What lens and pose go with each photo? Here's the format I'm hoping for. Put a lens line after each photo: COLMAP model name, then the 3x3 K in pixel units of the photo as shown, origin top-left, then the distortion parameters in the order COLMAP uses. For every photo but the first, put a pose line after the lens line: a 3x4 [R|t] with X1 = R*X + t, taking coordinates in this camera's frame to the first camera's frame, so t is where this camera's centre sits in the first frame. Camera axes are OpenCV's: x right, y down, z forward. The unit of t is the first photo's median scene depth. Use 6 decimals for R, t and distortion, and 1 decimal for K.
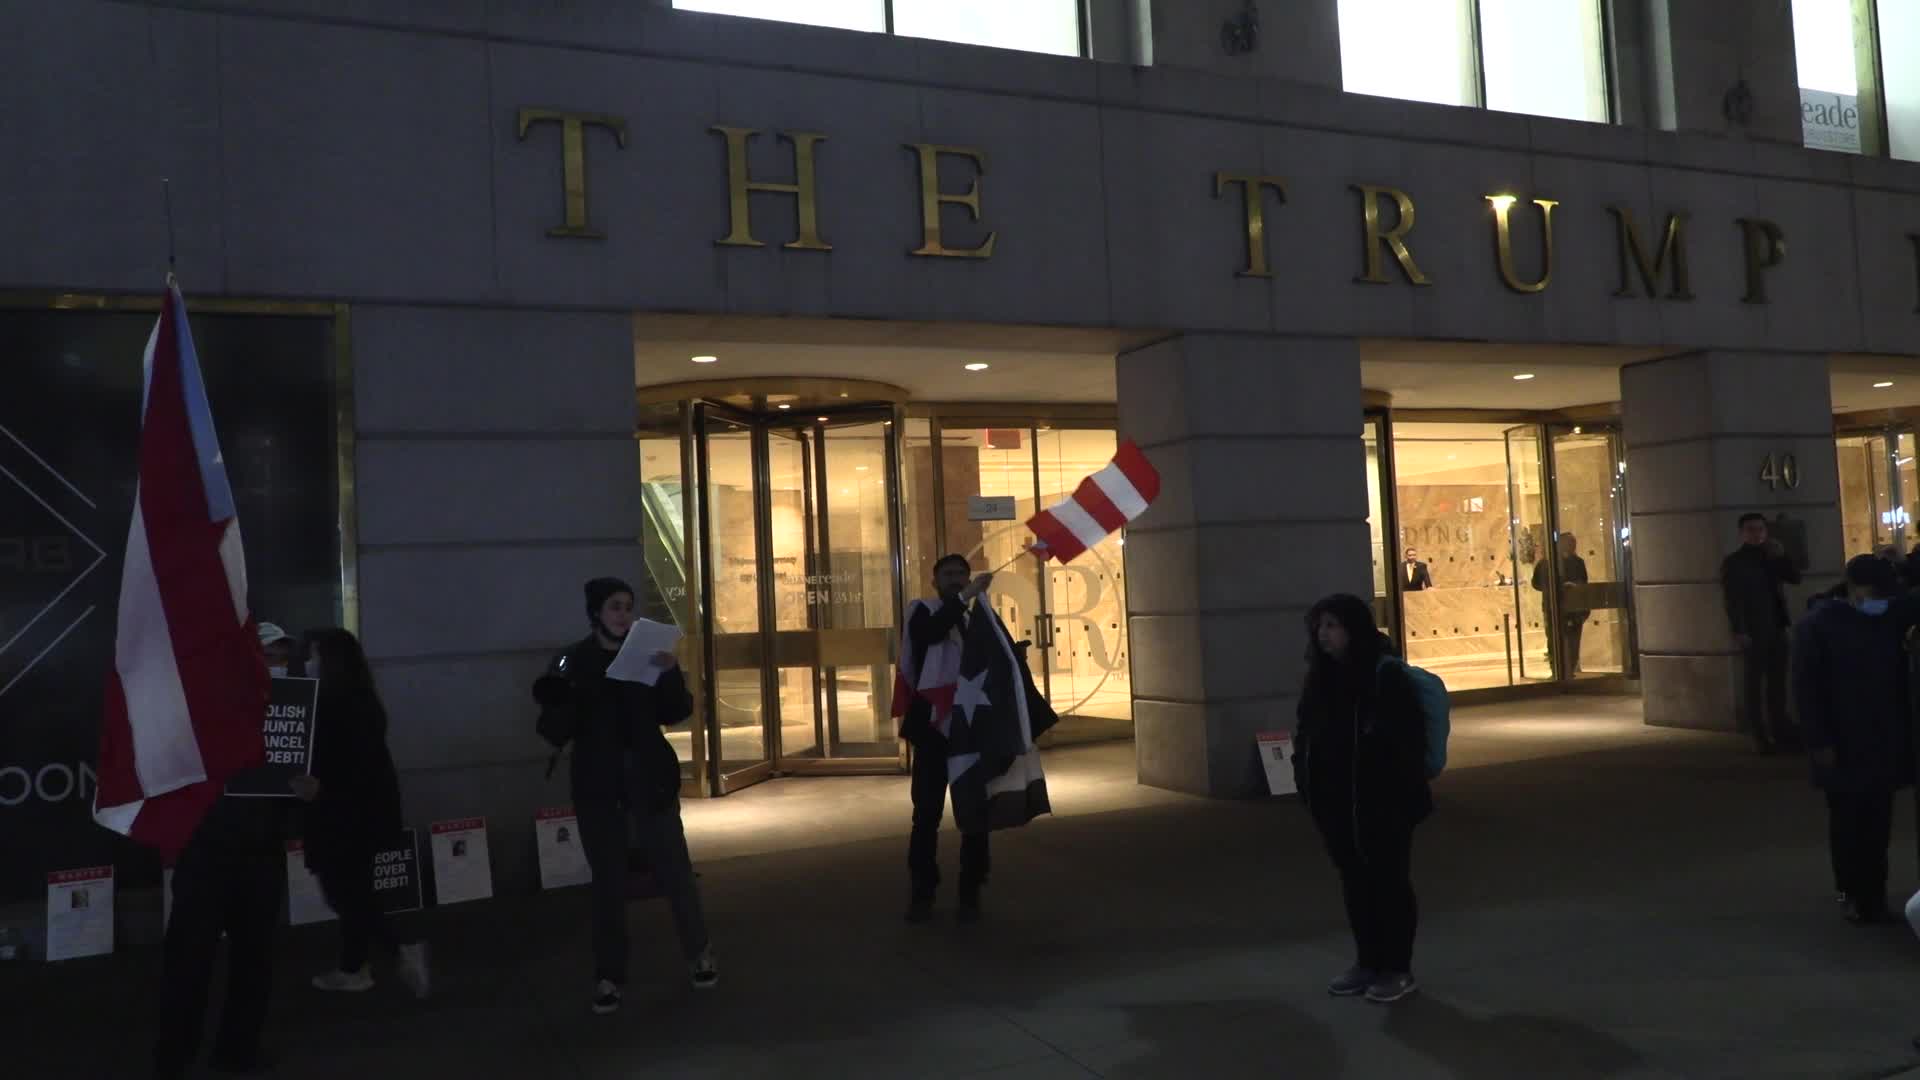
lens RADIAL K [[1564.1, 0, 1041.4], [0, 1564.1, 538.6], [0, 0, 1]] dist [-0.008744, -0.008791]
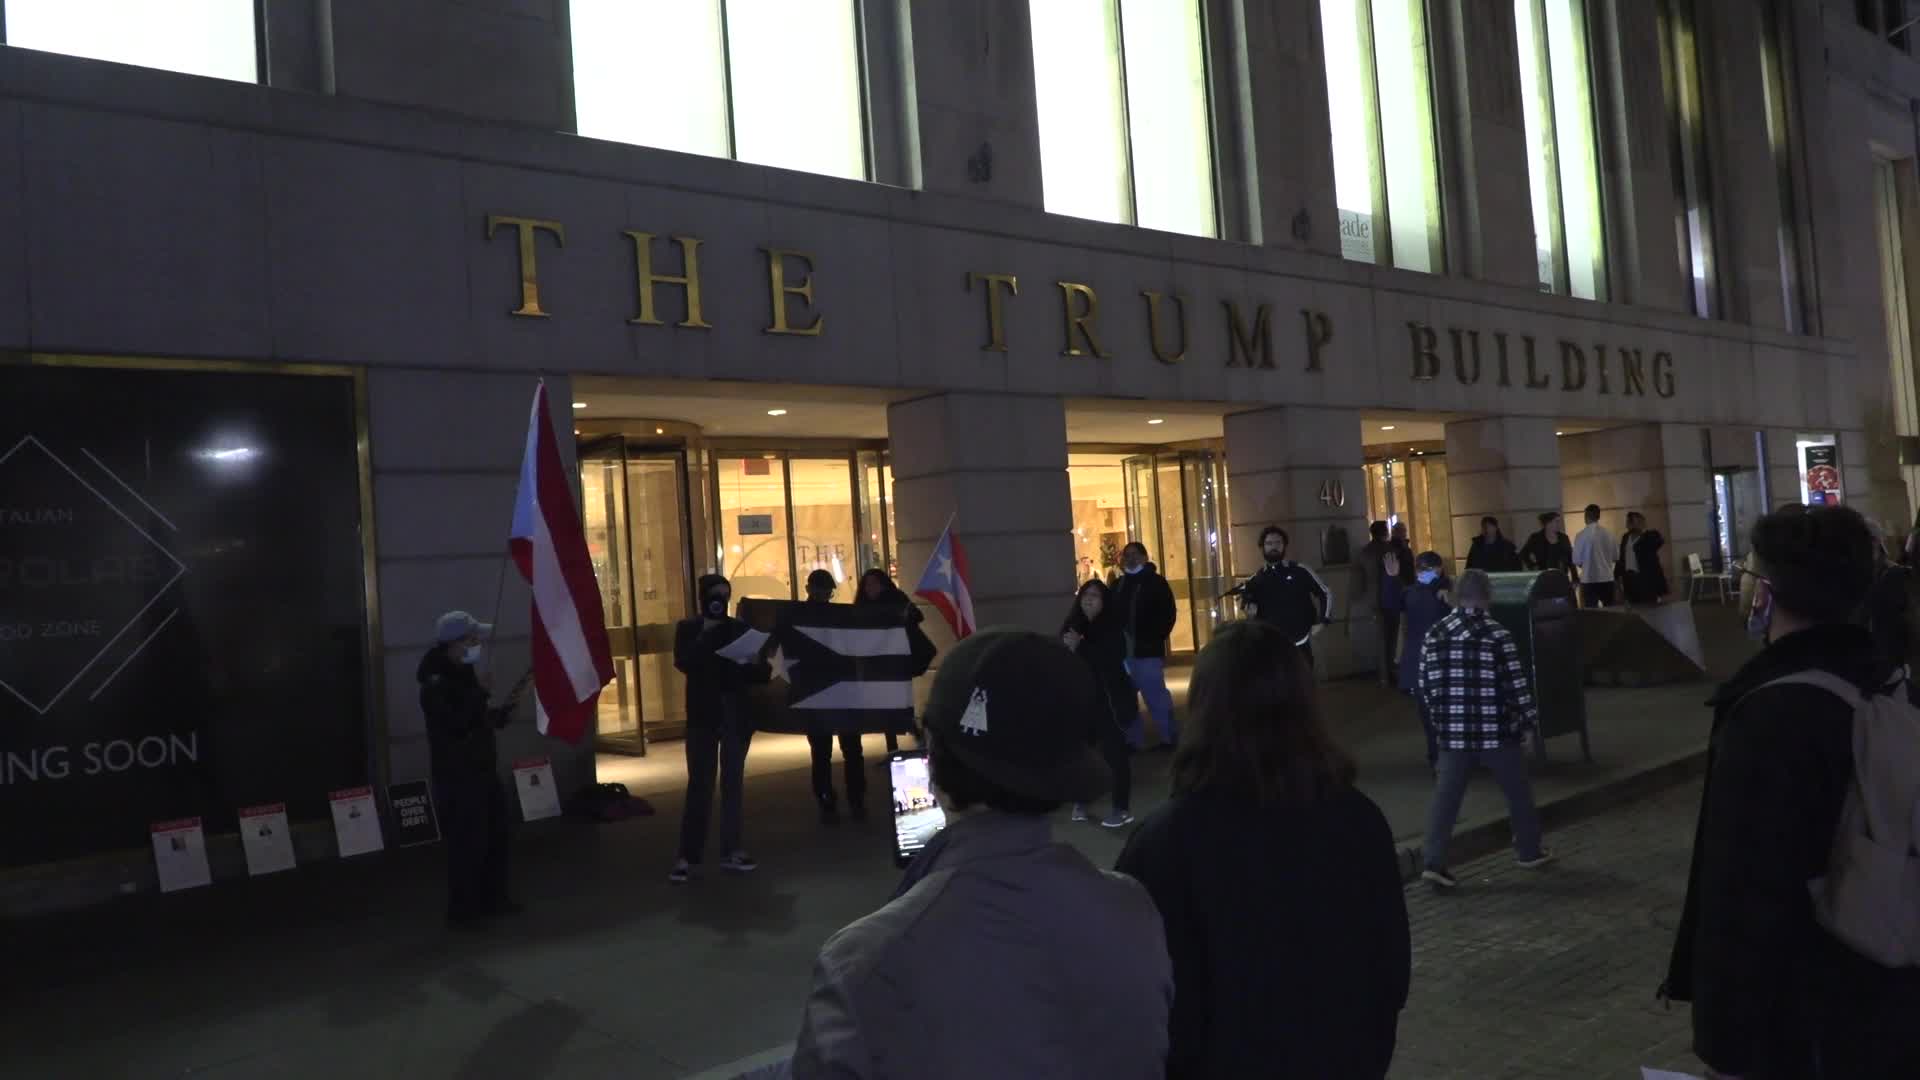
lens RADIAL K [[1504.4, 0, 960.0], [0, 1504.4, 540.0], [0, 0, 1]] dist [-0.005670, -0.002228]
pose [[0.963786, -0.007837, 0.266563, -0.230473], [0.008219, 0.999966, -0.000316, -0.004524], [-0.266552, 0.002496, 0.963817, -0.228139]]
